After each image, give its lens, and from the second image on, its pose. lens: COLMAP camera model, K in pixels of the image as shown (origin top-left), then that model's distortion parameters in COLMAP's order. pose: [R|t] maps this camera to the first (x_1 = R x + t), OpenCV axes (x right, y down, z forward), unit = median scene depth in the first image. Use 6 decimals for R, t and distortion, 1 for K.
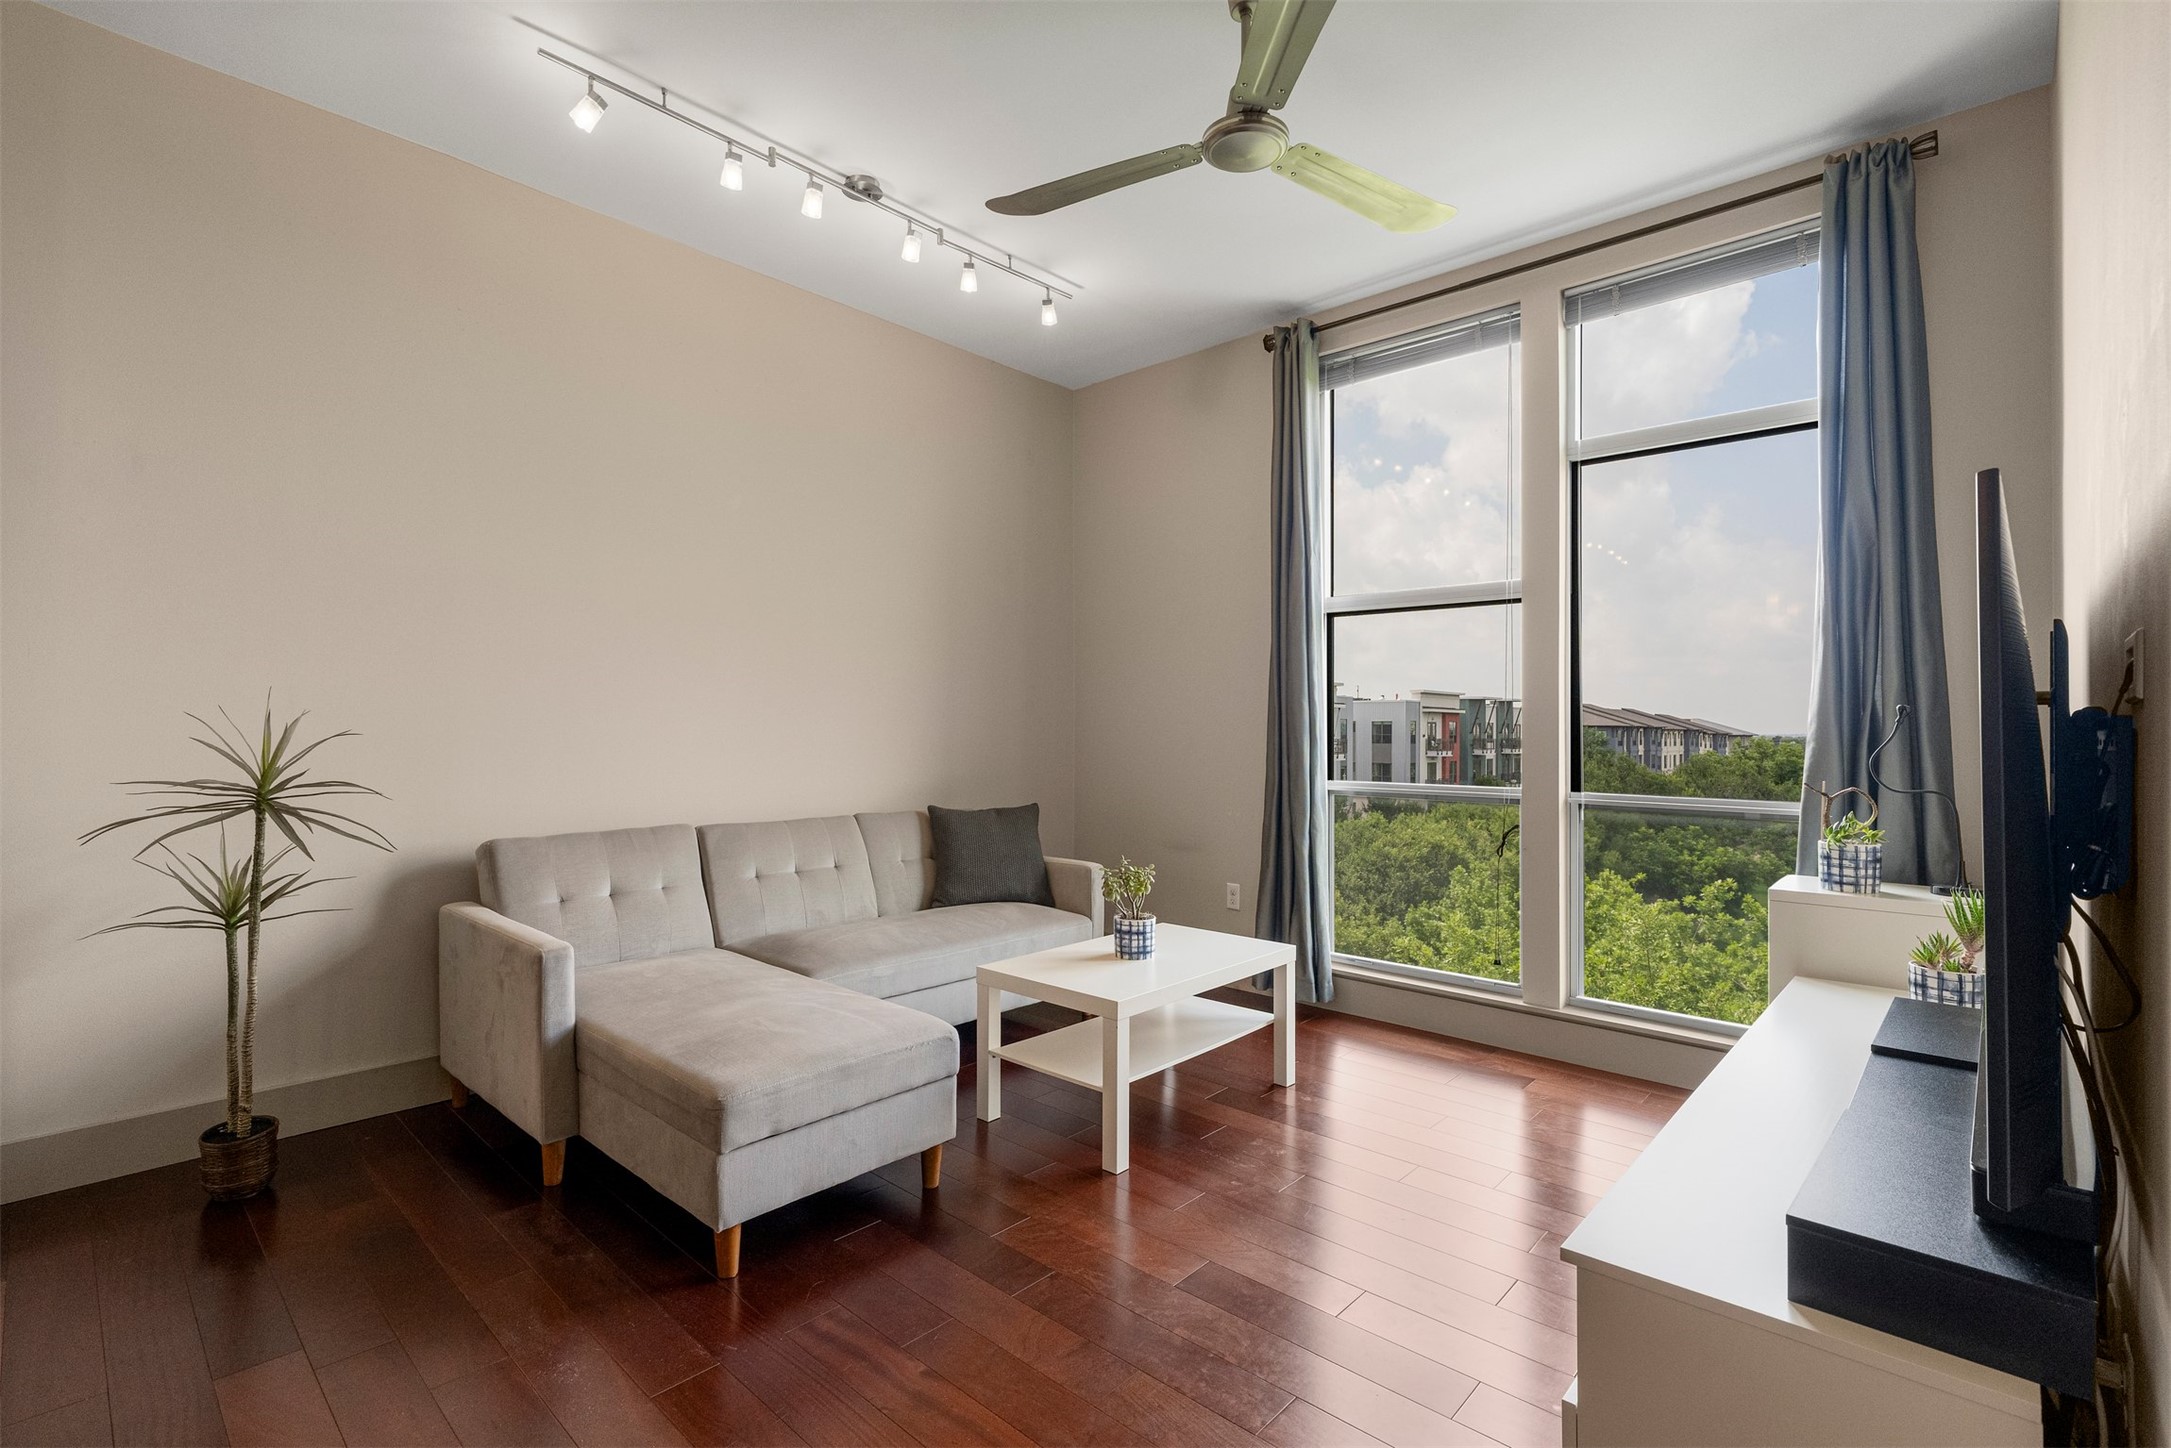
lens RADIAL K [[993.0, 0, 1085.5], [0, 993.0, 724.0], [0, 0, 1]] dist [0.000059, 0.000103]
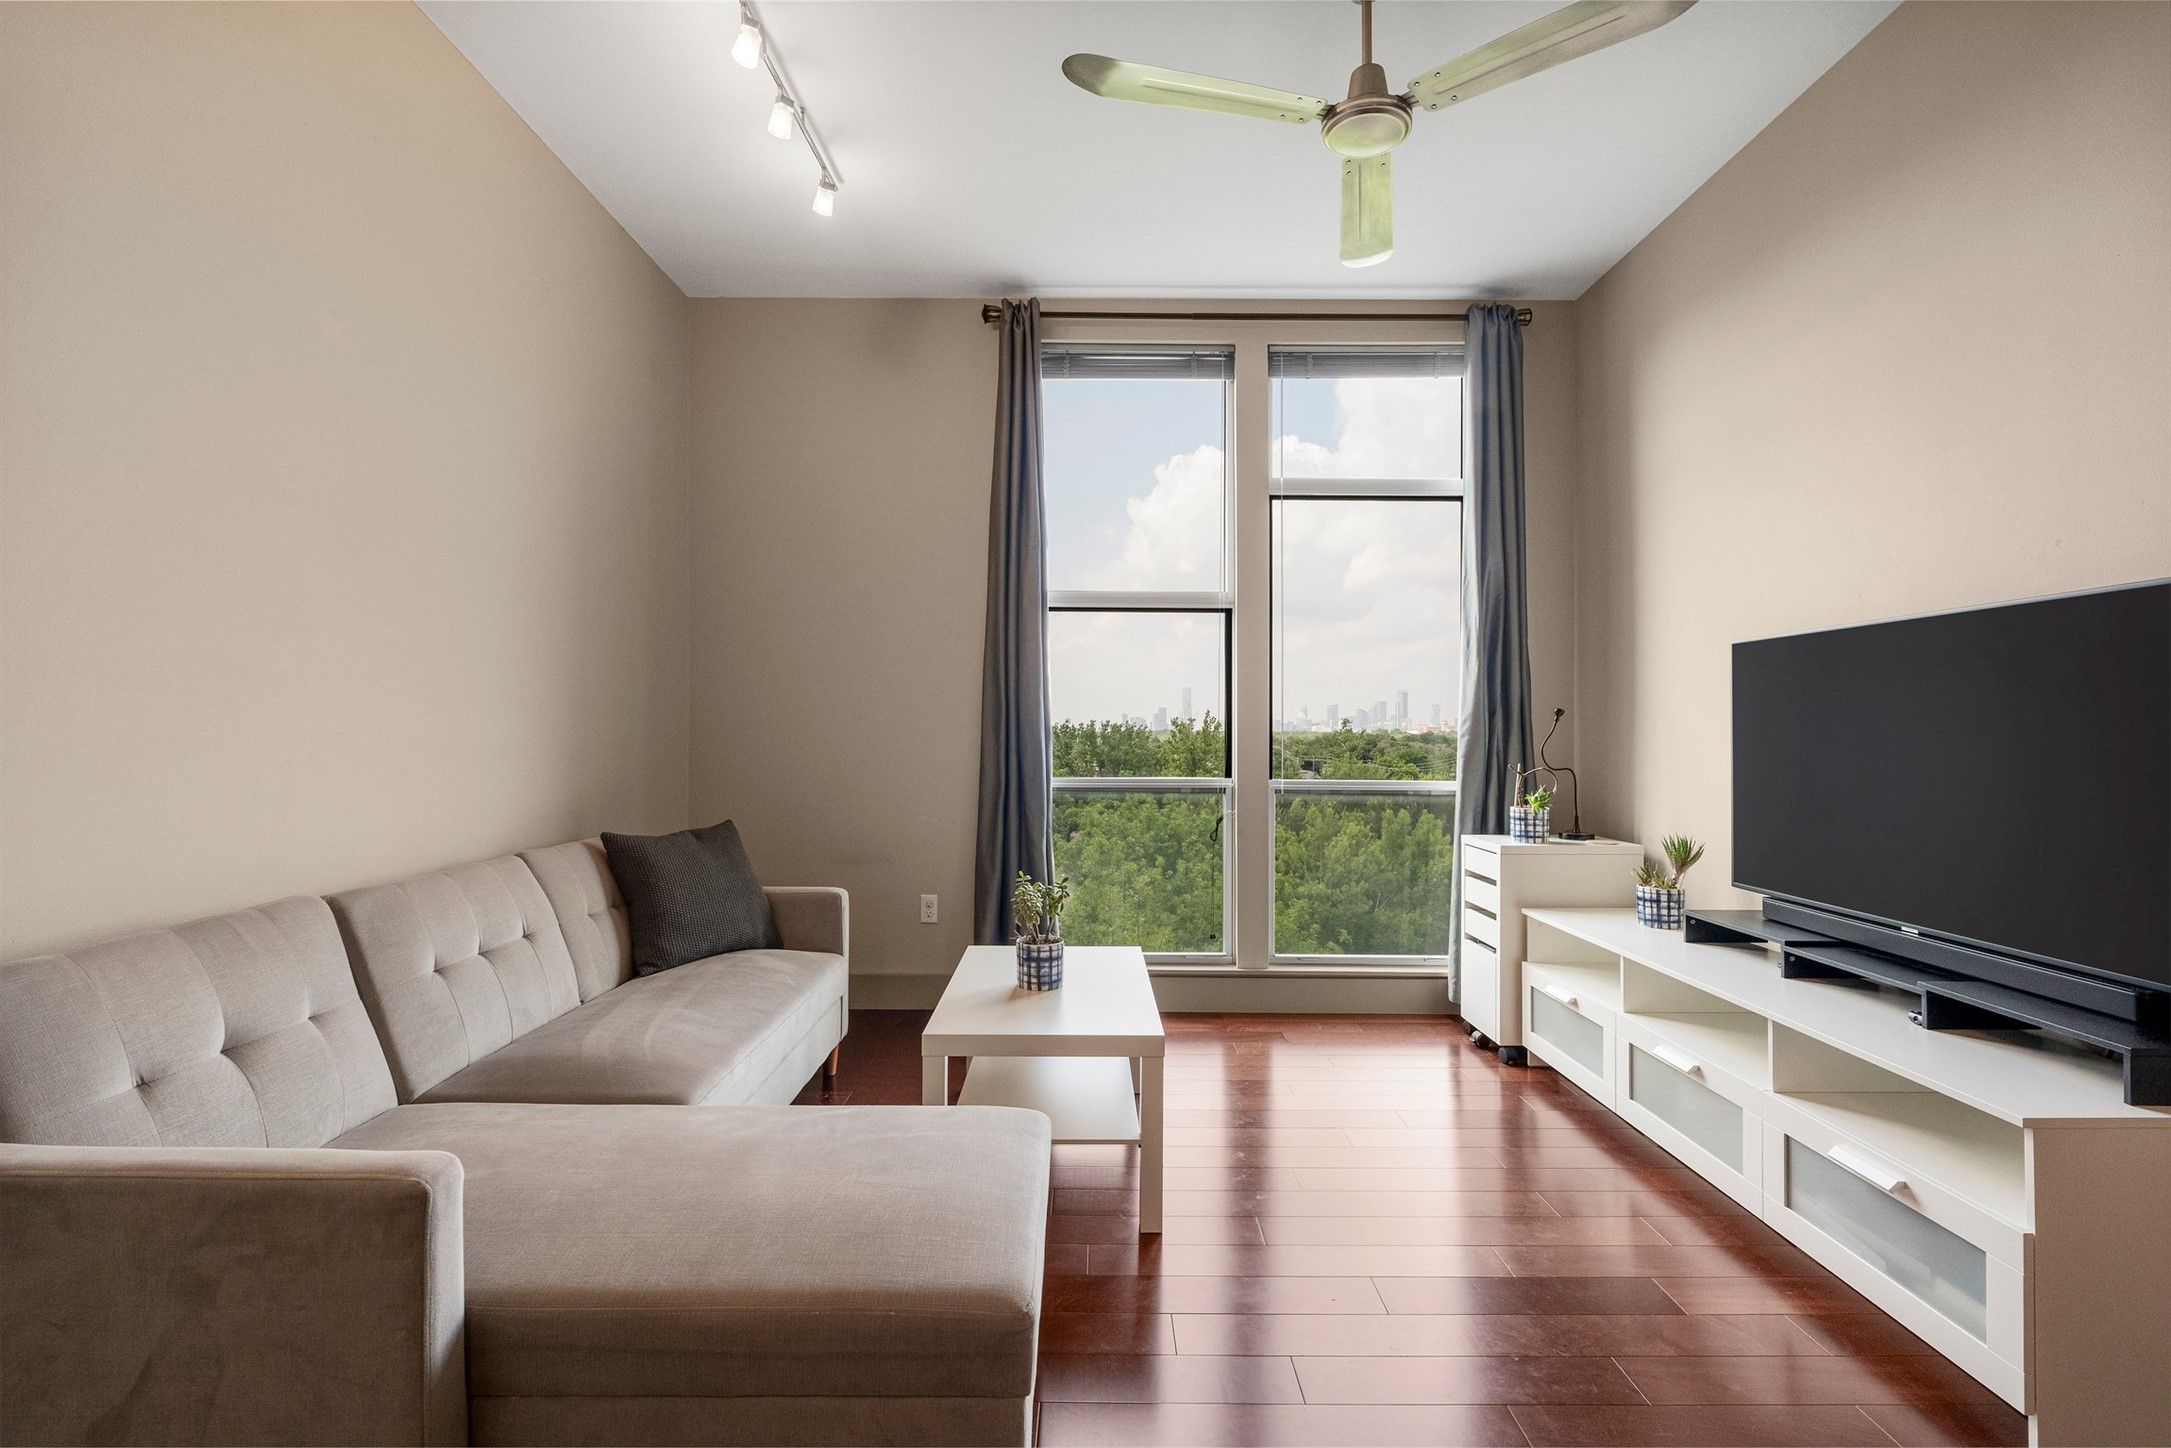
lens RADIAL K [[975.8, 0, 1085.5], [0, 975.8, 724.0], [0, 0, 1]] dist [-0.000069, 0.000332]
pose [[0.736450, 0.004151, 0.676479, -0.433385], [-0.004045, 0.999990, -0.001733, 0.006116], [-0.676480, -0.001460, 0.736460, 0.301945]]
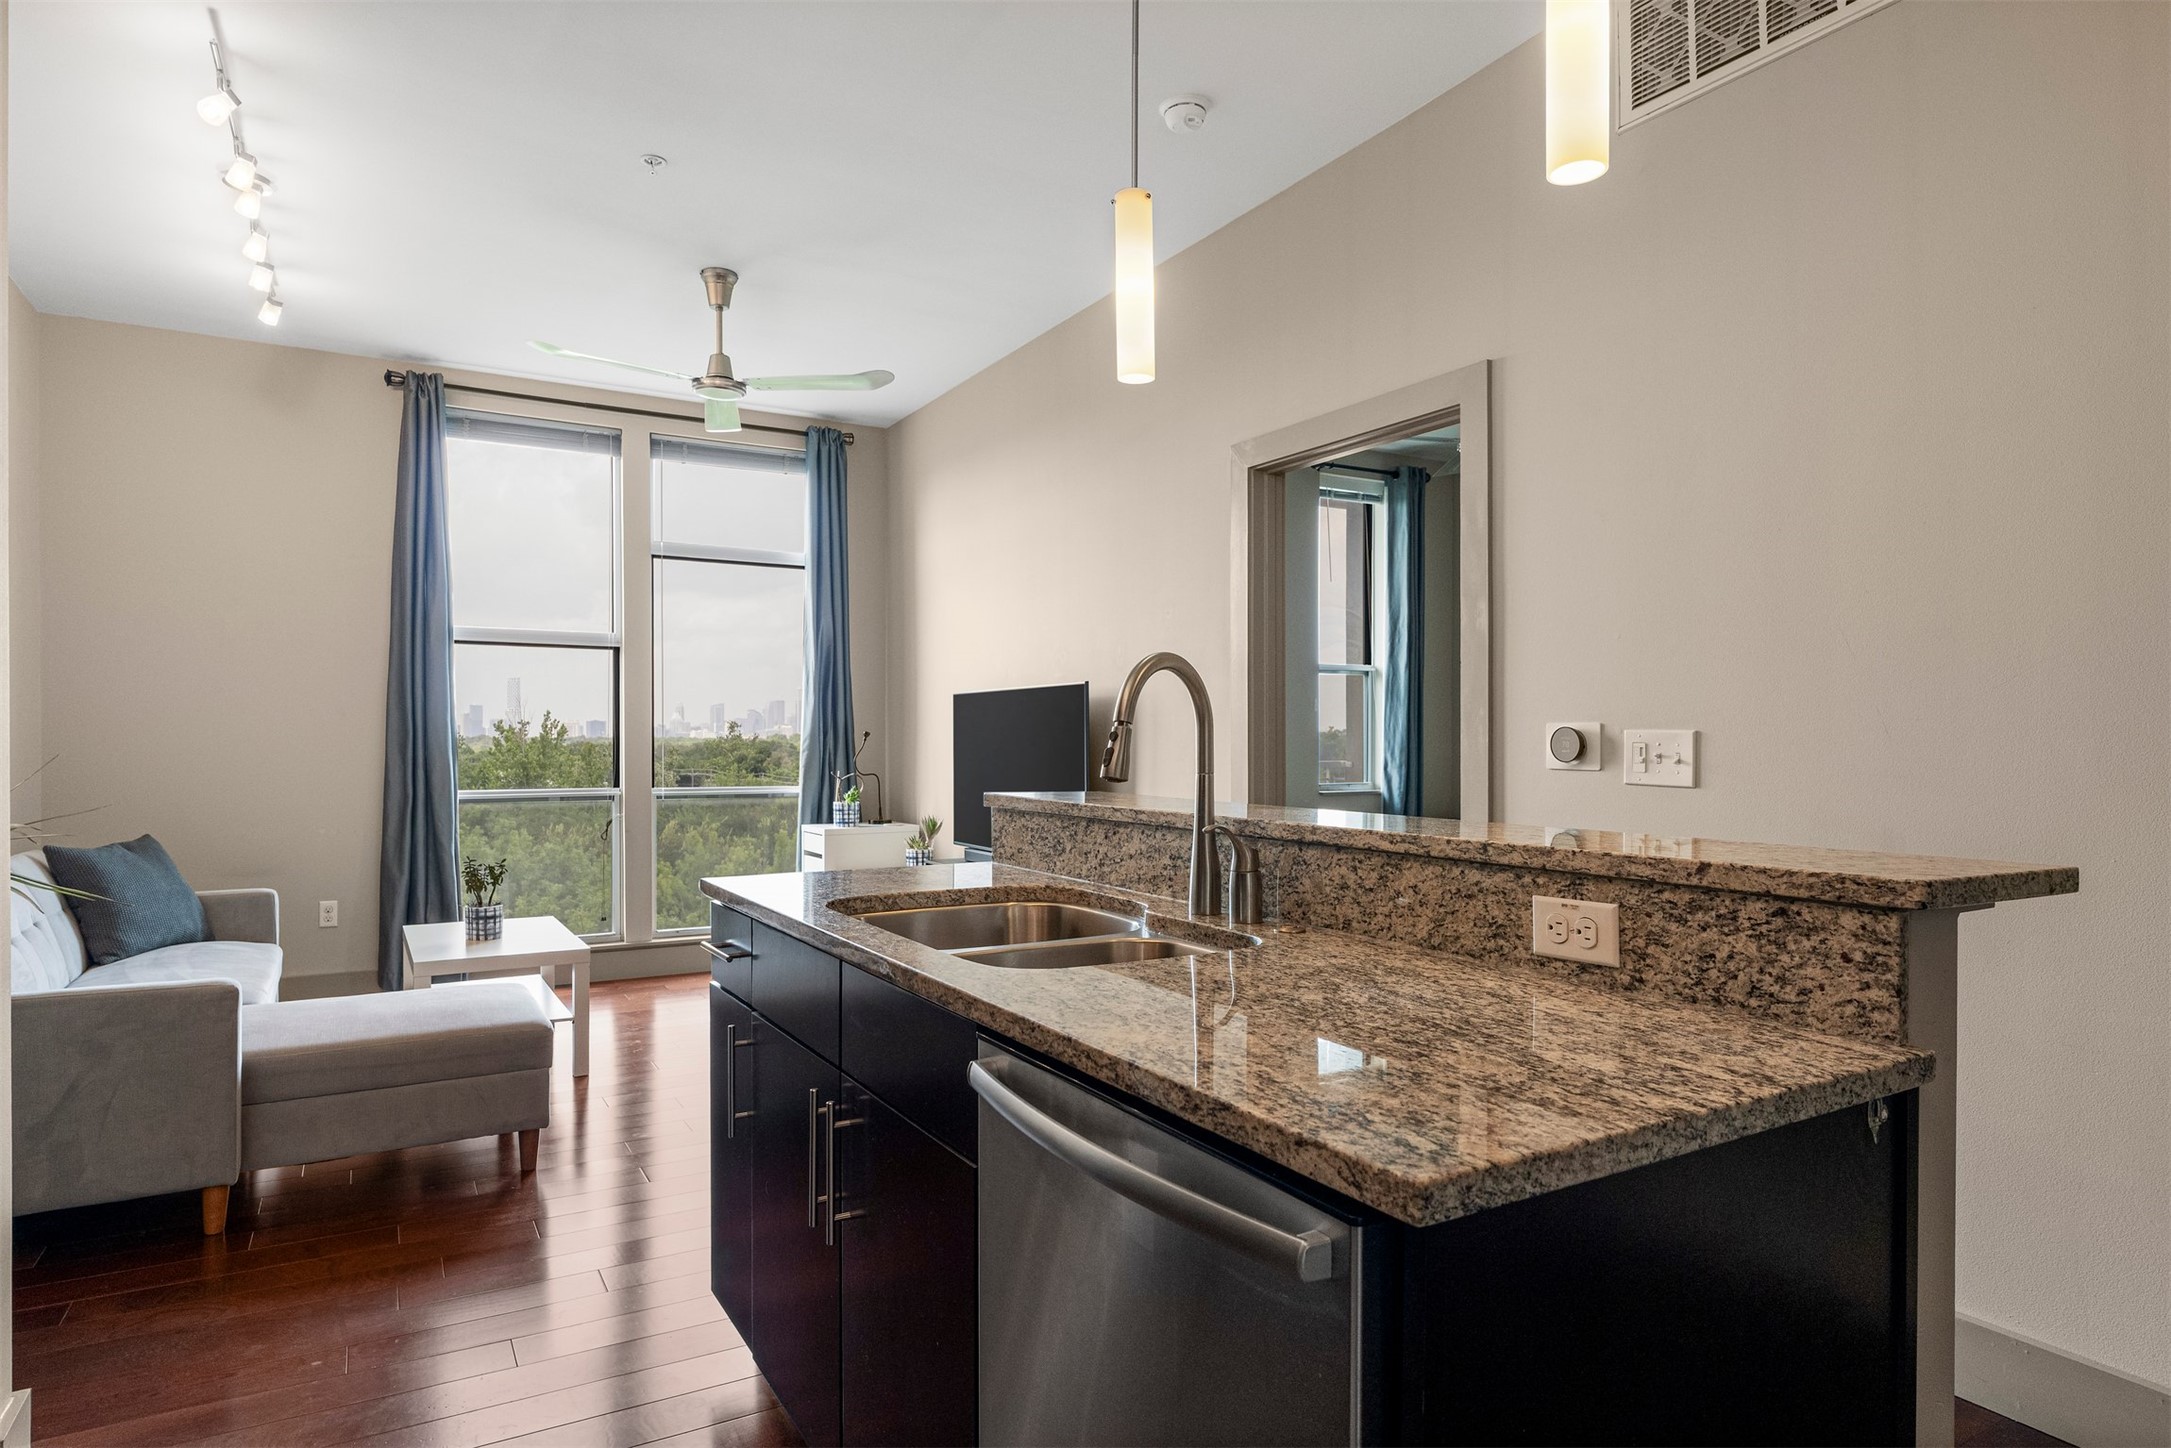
lens RADIAL K [[1229.2, 0, 1081.8], [0, 1229.2, 738.3], [0, 0, 1]] dist [0.000627, -0.000186]
pose [[0.287347, -0.003734, 0.957819, -1.001165], [-0.003032, 0.999984, 0.004808, -0.012632], [-0.957822, -0.004286, 0.287332, -0.090553]]
